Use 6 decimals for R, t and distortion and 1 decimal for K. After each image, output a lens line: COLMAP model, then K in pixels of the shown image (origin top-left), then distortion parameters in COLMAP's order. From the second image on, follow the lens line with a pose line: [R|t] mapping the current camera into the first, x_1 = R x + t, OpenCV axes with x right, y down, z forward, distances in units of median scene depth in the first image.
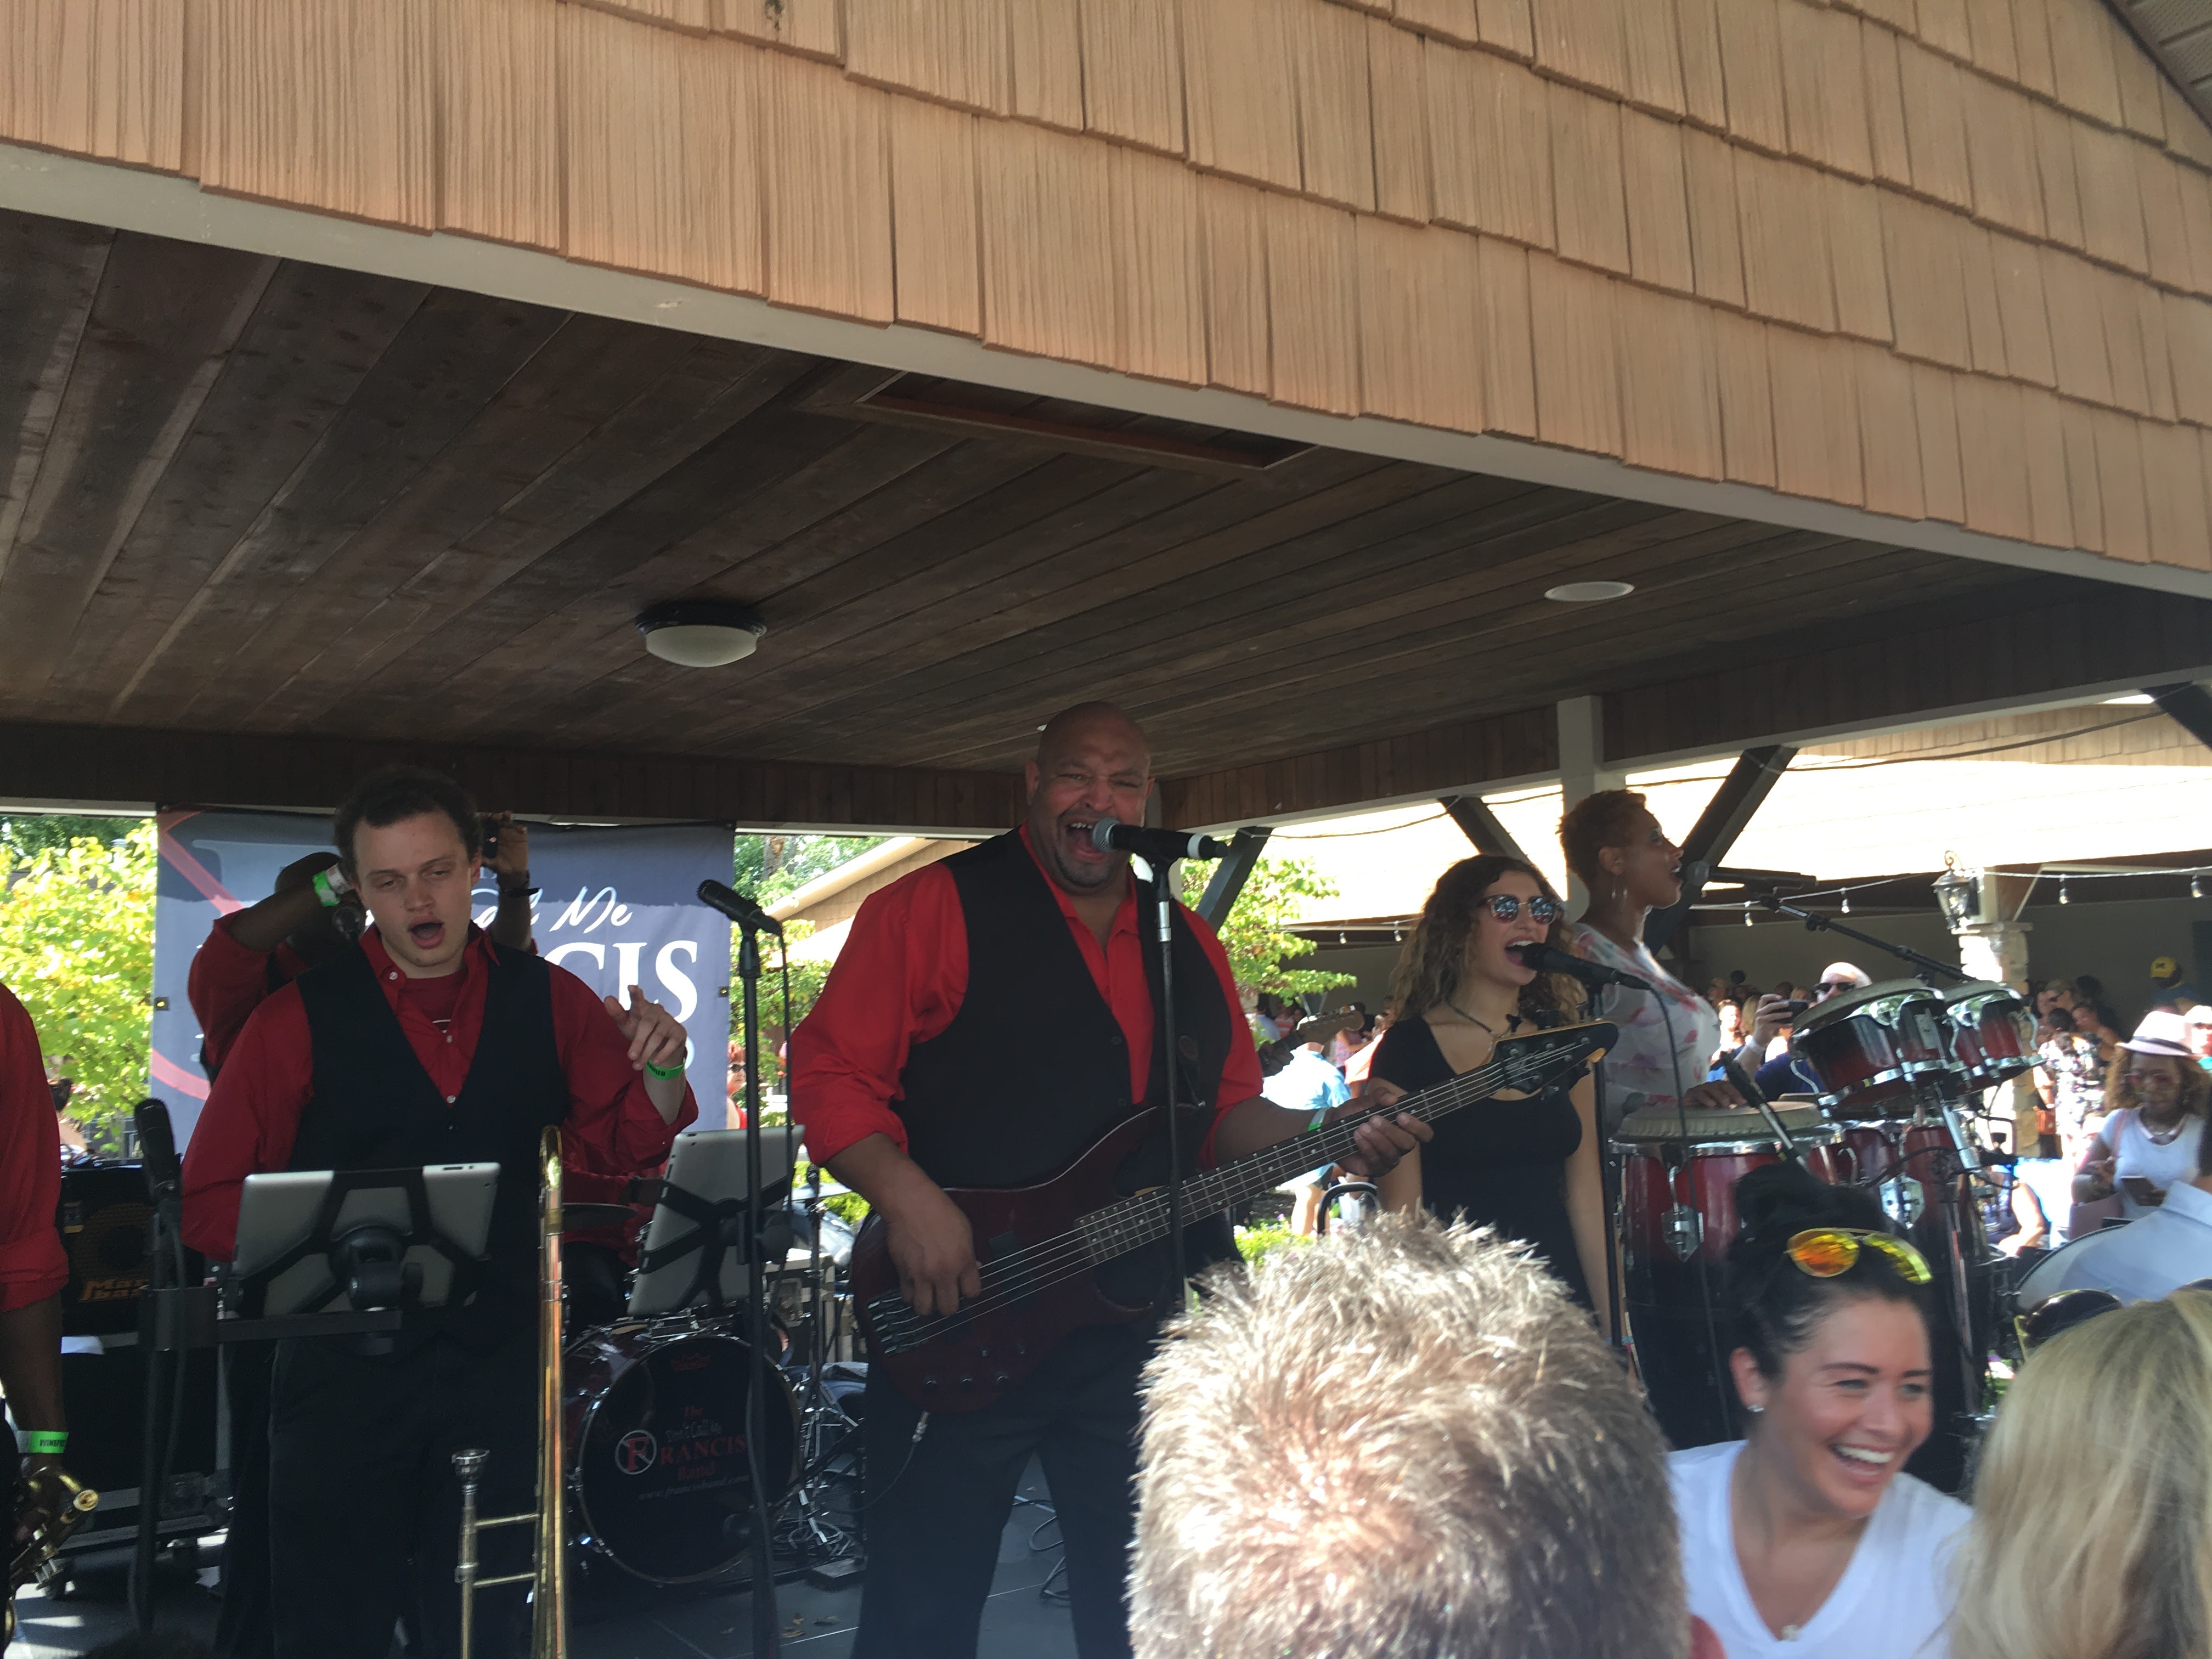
lens RADIAL K [[1904.5, 0, 1083.5], [0, 1904.5, 808.7], [0, 0, 1]] dist [0.072517, -0.090925]
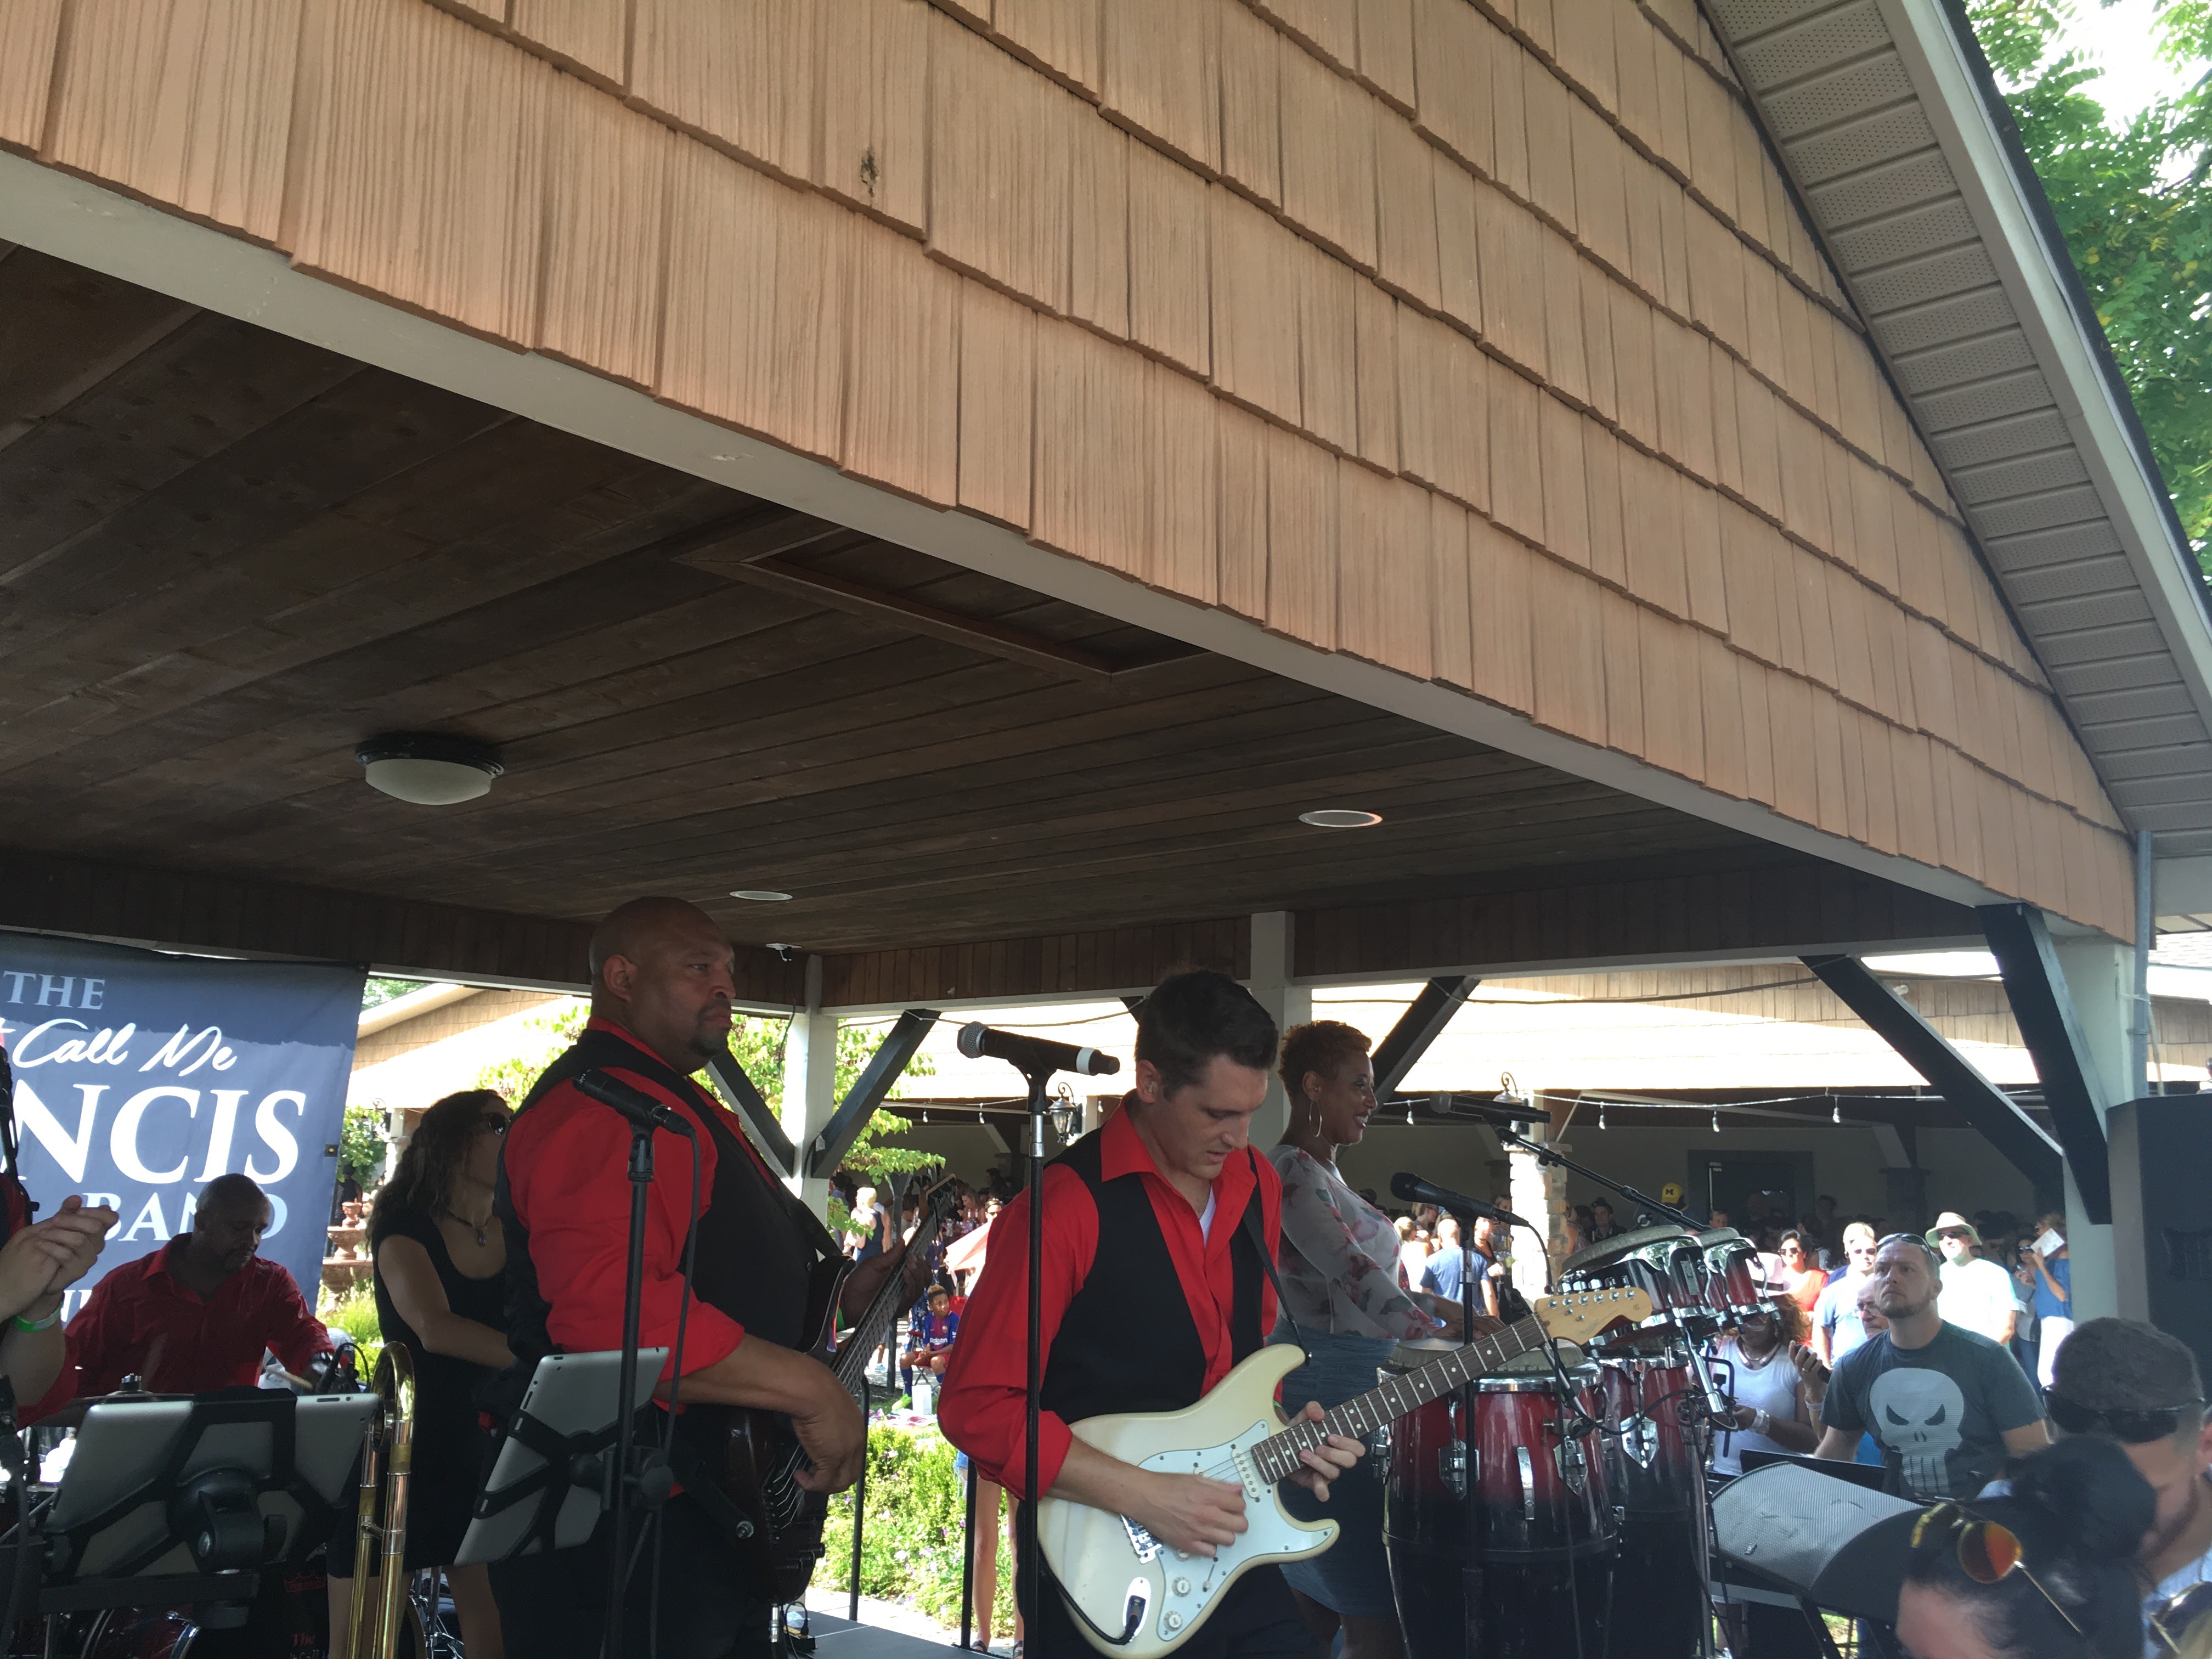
lens RADIAL K [[1904.5, 0, 1100.8], [0, 1904.5, 817.1], [0, 0, 1]] dist [0.072517, -0.090925]
pose [[0.968050, 0.098538, 0.230583, -0.134743], [-0.078880, 0.992537, -0.092993, -0.010984], [-0.238026, 0.071833, 0.968599, 0.042477]]
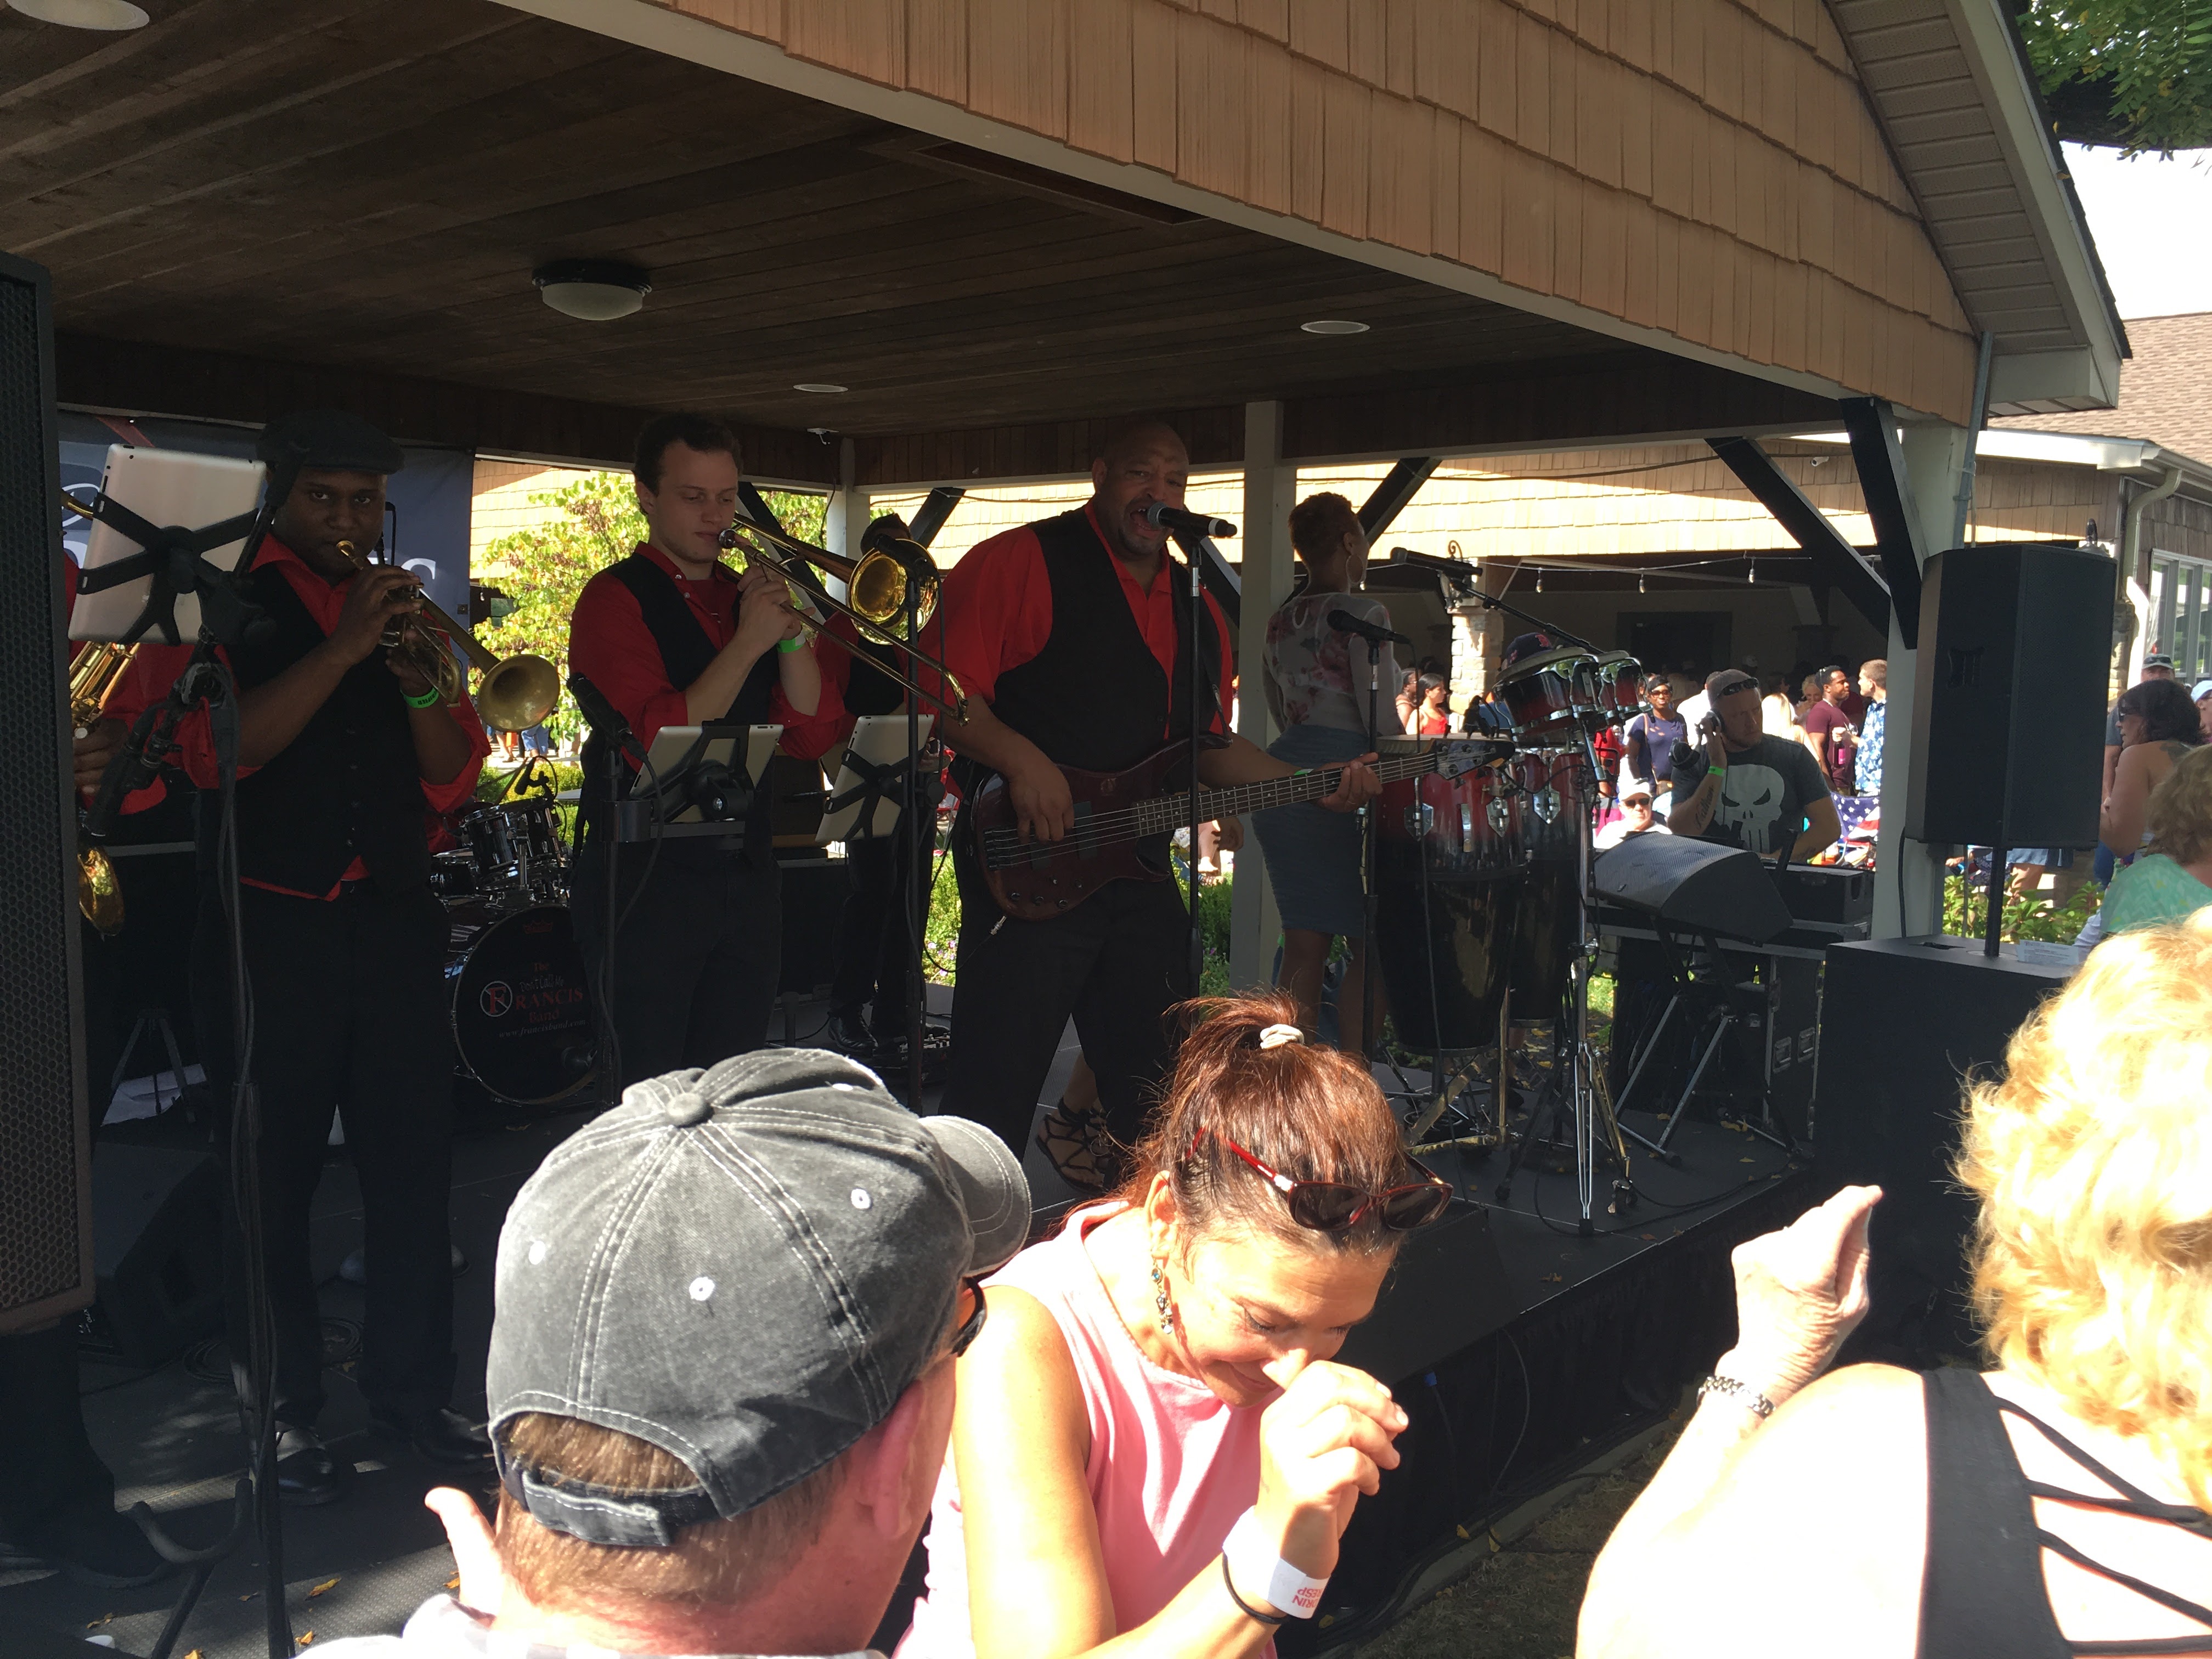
lens RADIAL K [[1904.5, 0, 1099.0], [0, 1904.5, 816.2], [0, 0, 1]] dist [0.072517, -0.090925]
pose [[0.961489, 0.022730, 0.273903, -0.295791], [-0.073546, 0.981510, 0.176717, -0.013519], [-0.264822, -0.190056, 0.945383, -0.269292]]
